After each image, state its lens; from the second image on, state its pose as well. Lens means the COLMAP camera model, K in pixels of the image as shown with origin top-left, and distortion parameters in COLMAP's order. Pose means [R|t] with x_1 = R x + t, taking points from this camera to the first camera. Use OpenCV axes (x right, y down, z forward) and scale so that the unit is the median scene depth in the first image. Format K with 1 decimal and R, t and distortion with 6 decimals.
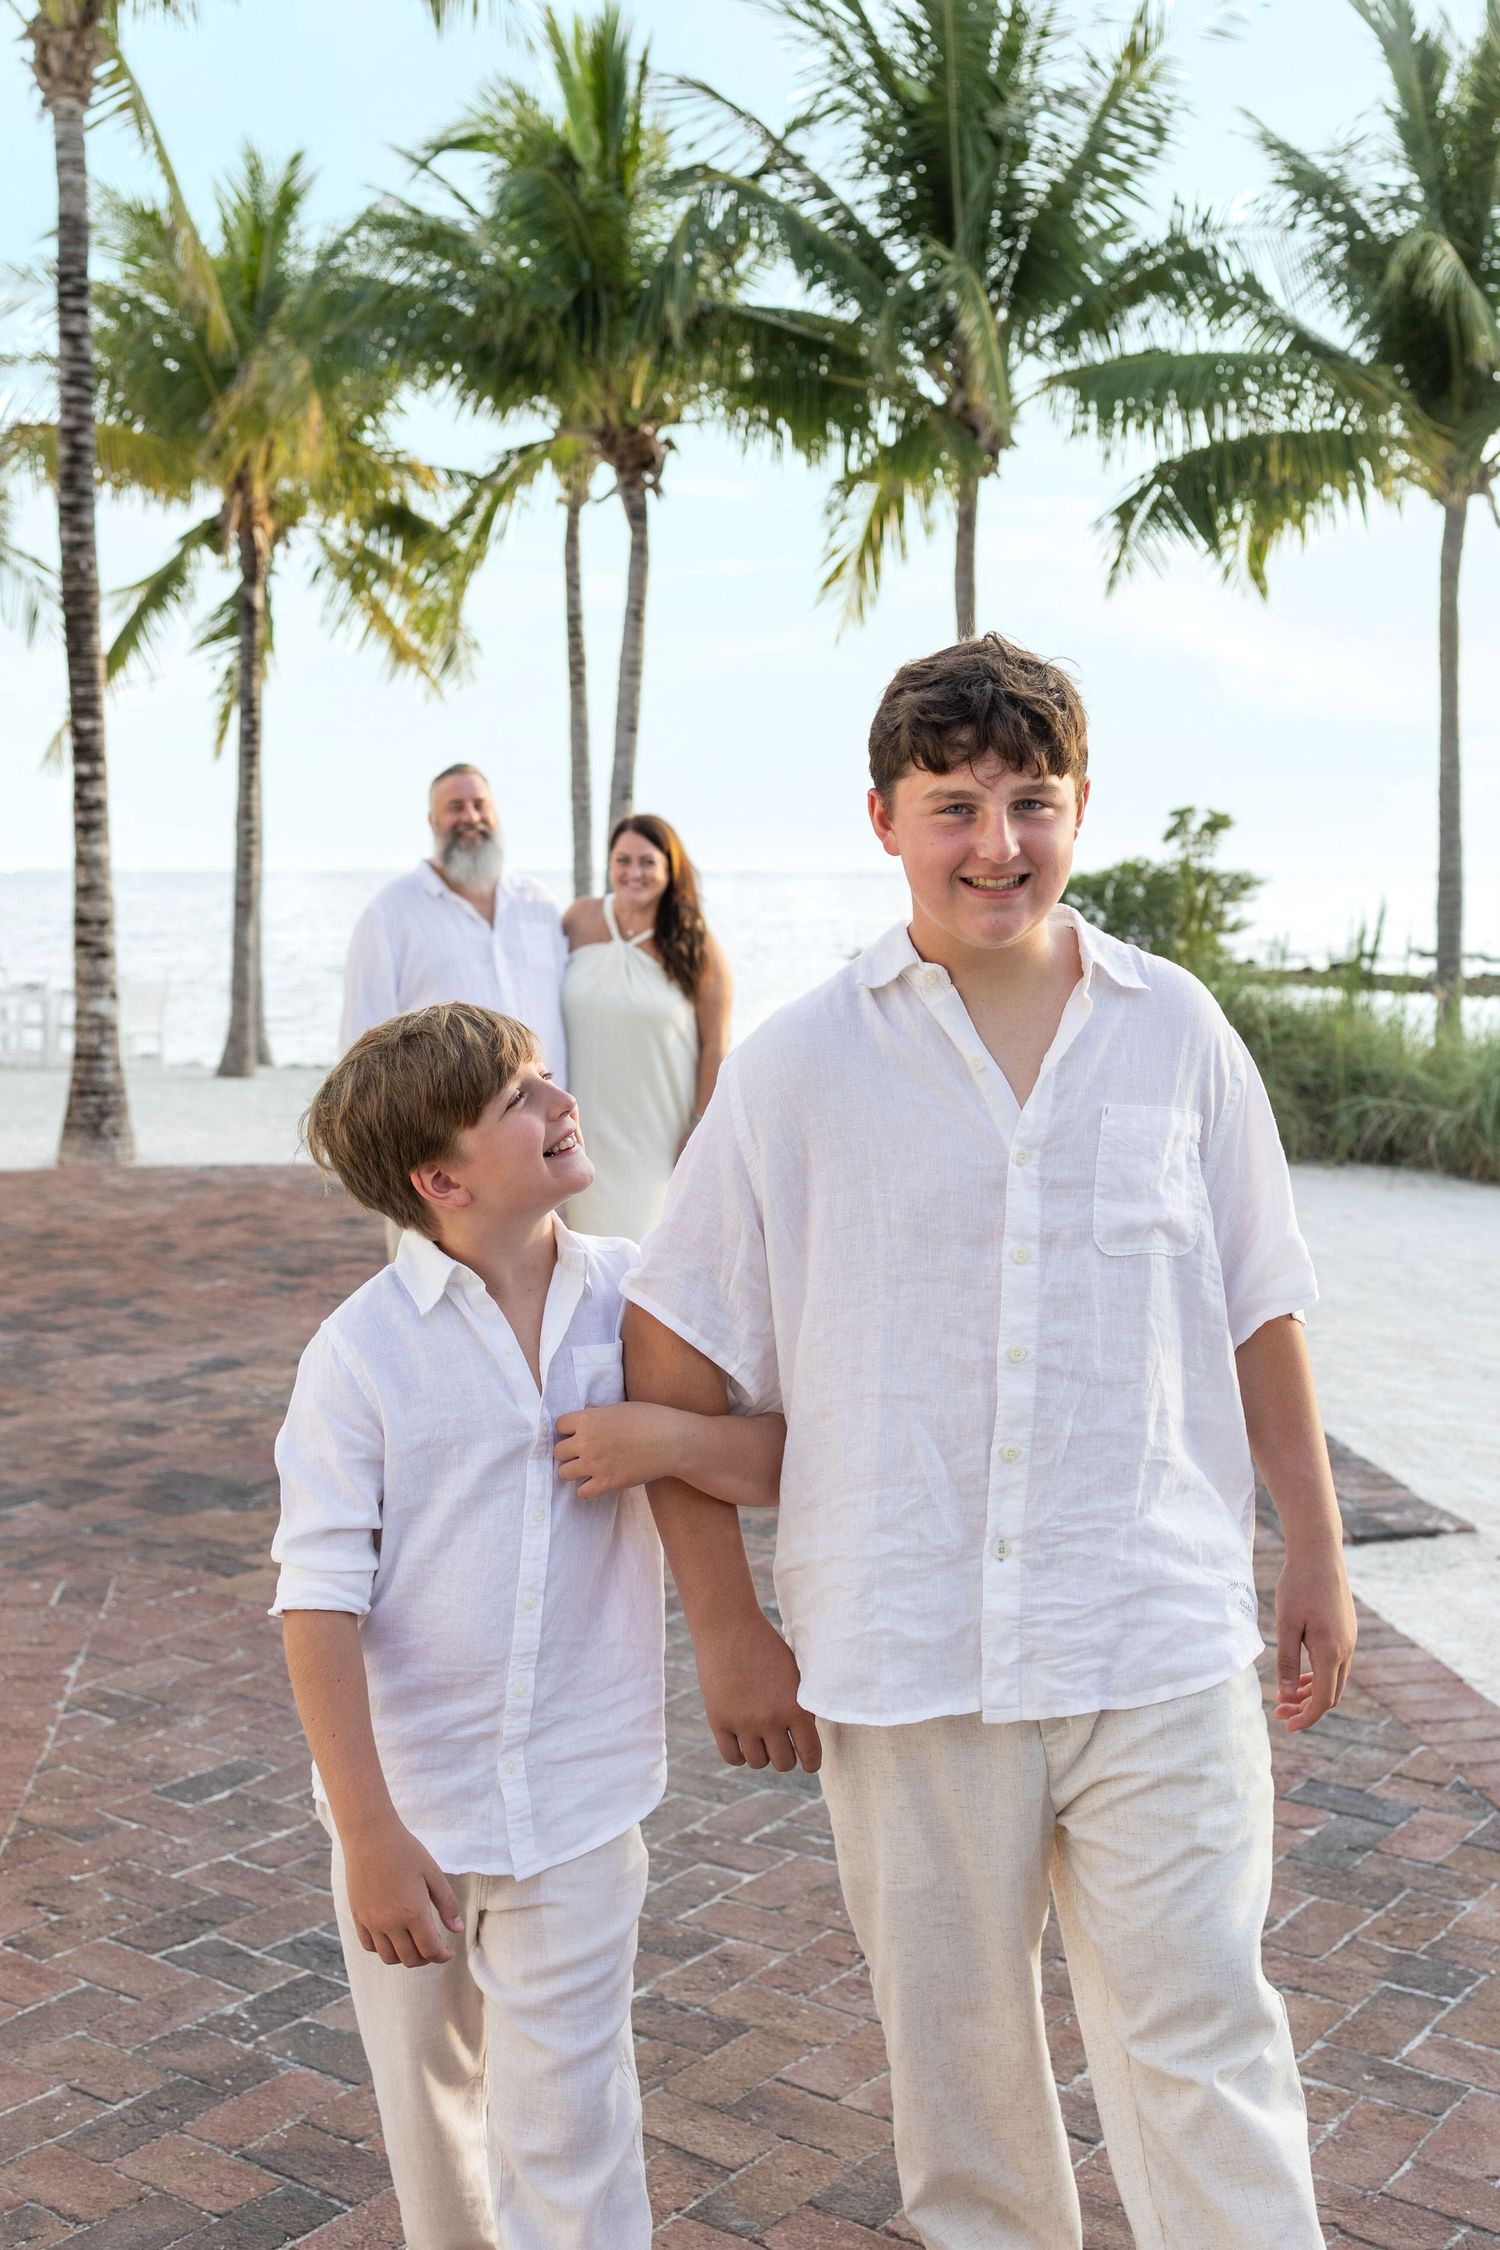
lens RADIAL K [[2879.9, 0, 777.3], [0, 2879.9, 1174.5], [0, 0, 1]] dist [-0.011594, 0.022257]
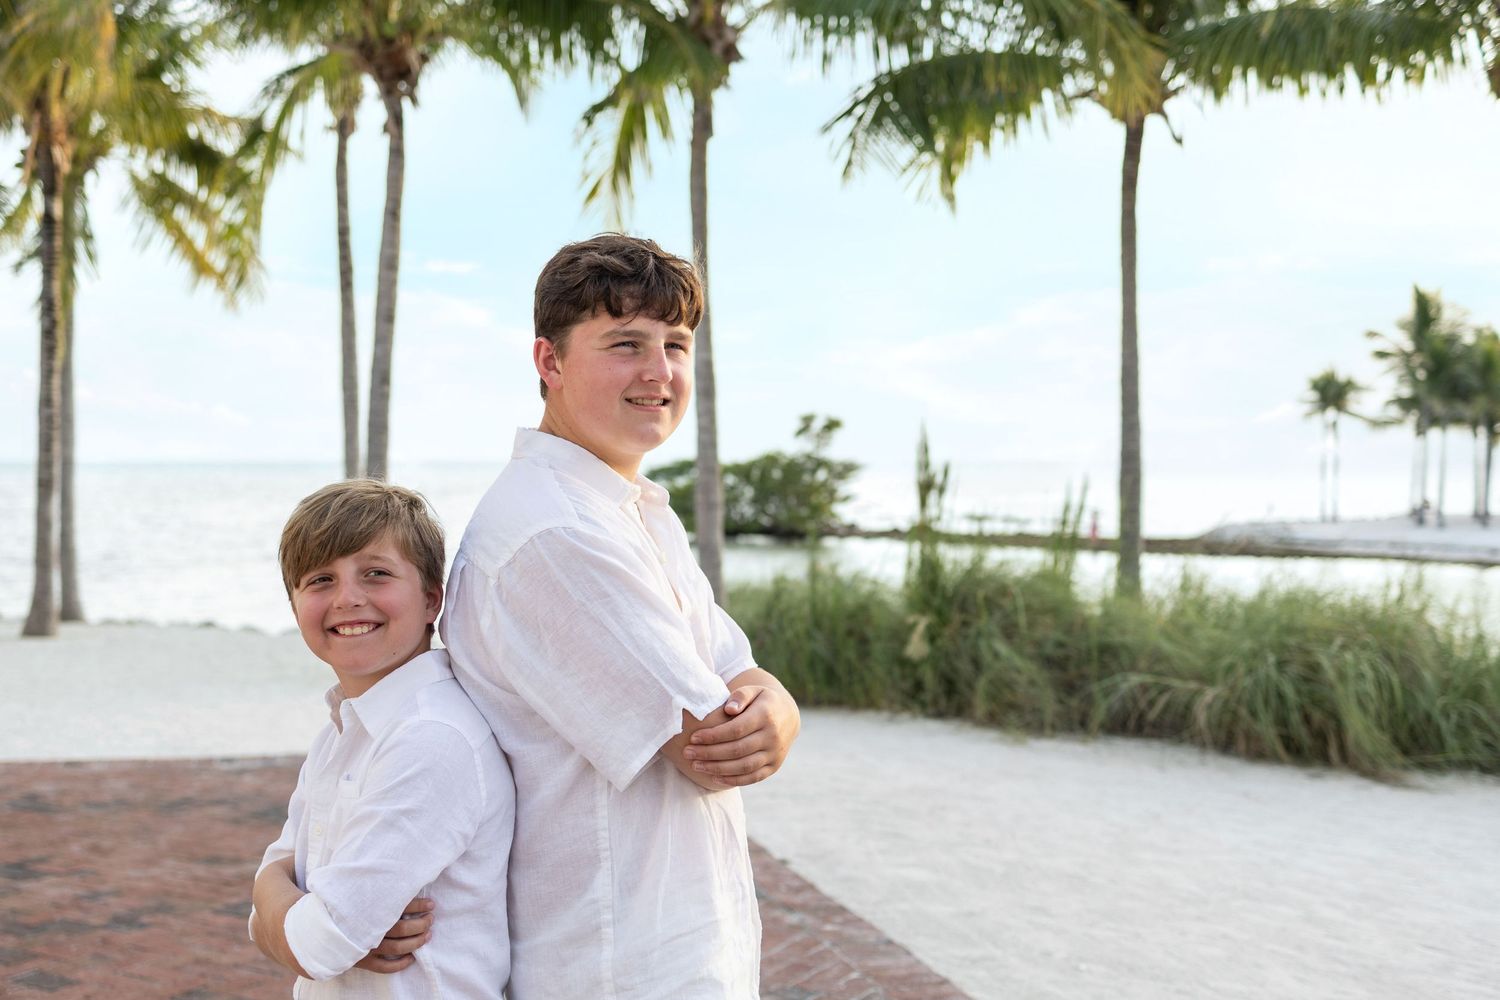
lens RADIAL K [[1961.6, 0, 750.0], [0, 1961.6, 500.0], [0, 0, 1]] dist [-0.018890, -0.132986]
pose [[0.992945, -0.003735, 0.118519, -0.003807], [0.013830, 0.996330, -0.084467, -0.024014], [-0.117769, 0.085510, 0.989353, 0.273472]]
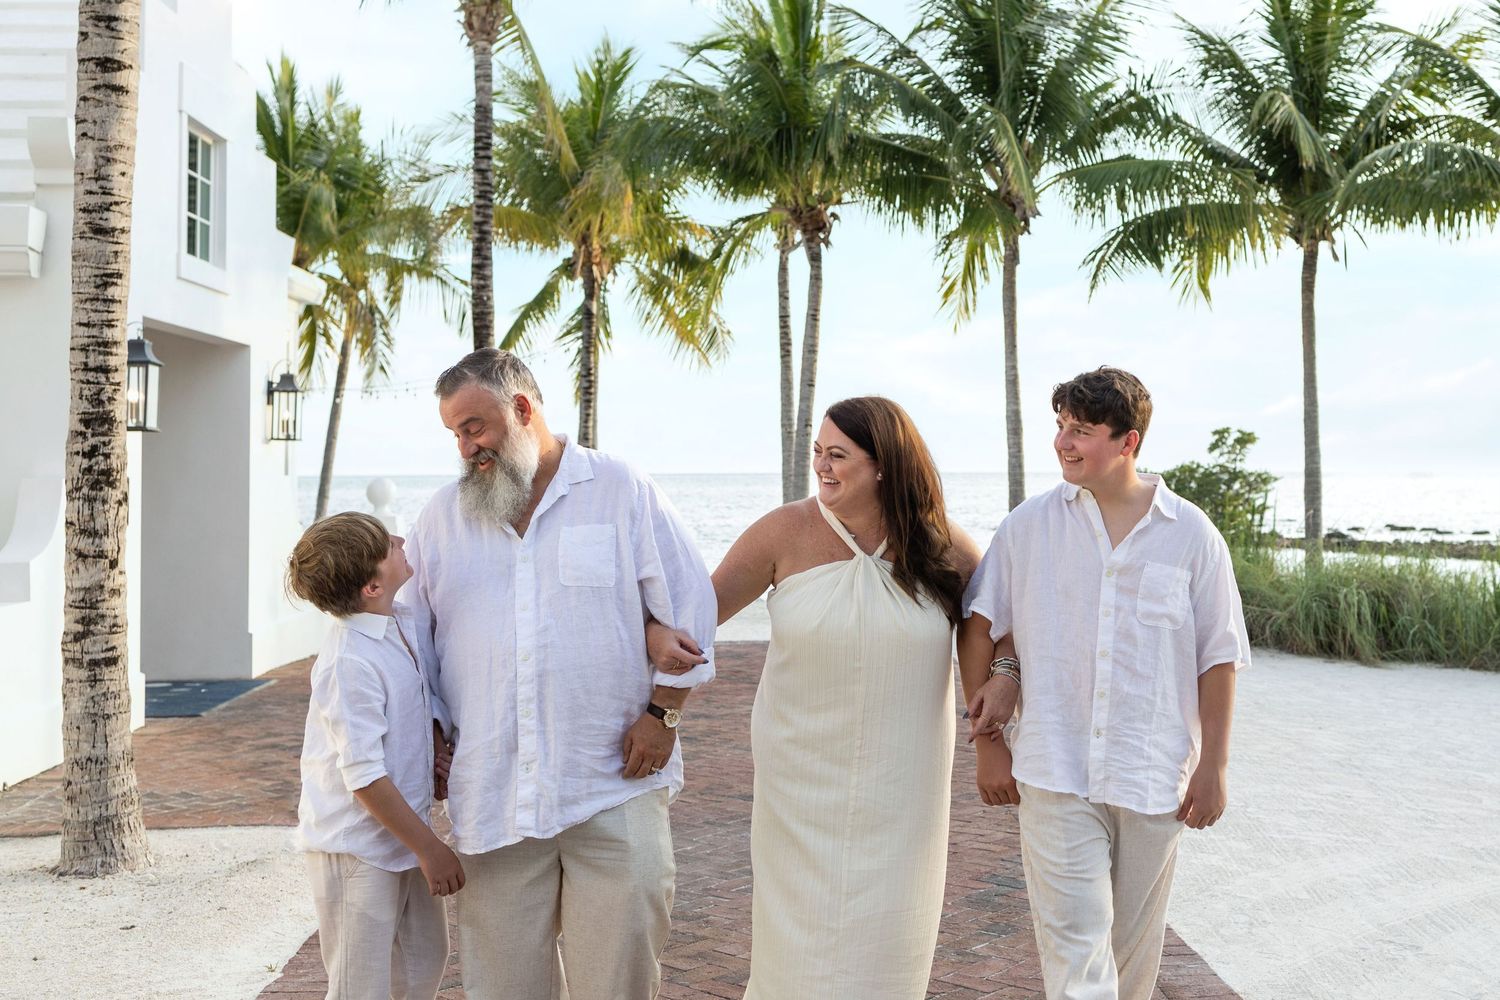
lens RADIAL K [[1961.6, 0, 750.0], [0, 1961.6, 500.0], [0, 0, 1]] dist [-0.018890, -0.132986]
pose [[0.994111, -0.000139, -0.108368, 0.037863], [-0.009710, 0.995862, -0.090353, 0.014472], [0.107932, 0.090873, 0.989996, -0.121327]]
